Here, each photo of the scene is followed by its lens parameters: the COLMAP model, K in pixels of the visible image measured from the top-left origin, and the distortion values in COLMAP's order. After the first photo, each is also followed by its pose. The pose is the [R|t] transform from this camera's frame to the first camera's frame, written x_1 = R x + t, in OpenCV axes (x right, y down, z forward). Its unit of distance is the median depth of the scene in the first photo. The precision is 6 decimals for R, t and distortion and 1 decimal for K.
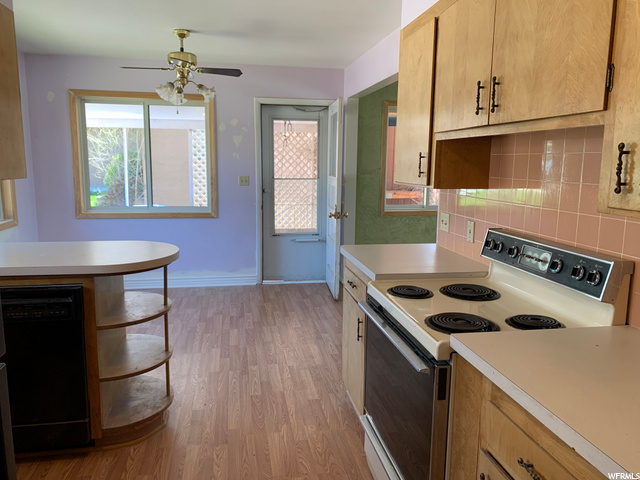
lens RADIAL K [[488.4, 0, 317.6], [0, 488.4, 235.7], [0, 0, 1]] dist [0.063579, -0.079301]
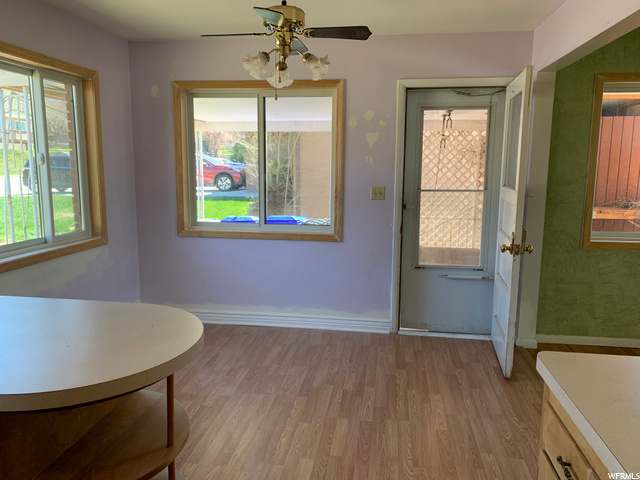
lens RADIAL K [[488.4, 0, 317.6], [0, 488.4, 235.7], [0, 0, 1]] dist [0.063579, -0.079301]
pose [[0.948998, 0.041239, -0.312573, -0.003966], [-0.044128, 0.999024, -0.002171, -0.043033], [0.312178, 0.015853, 0.949891, 0.273808]]
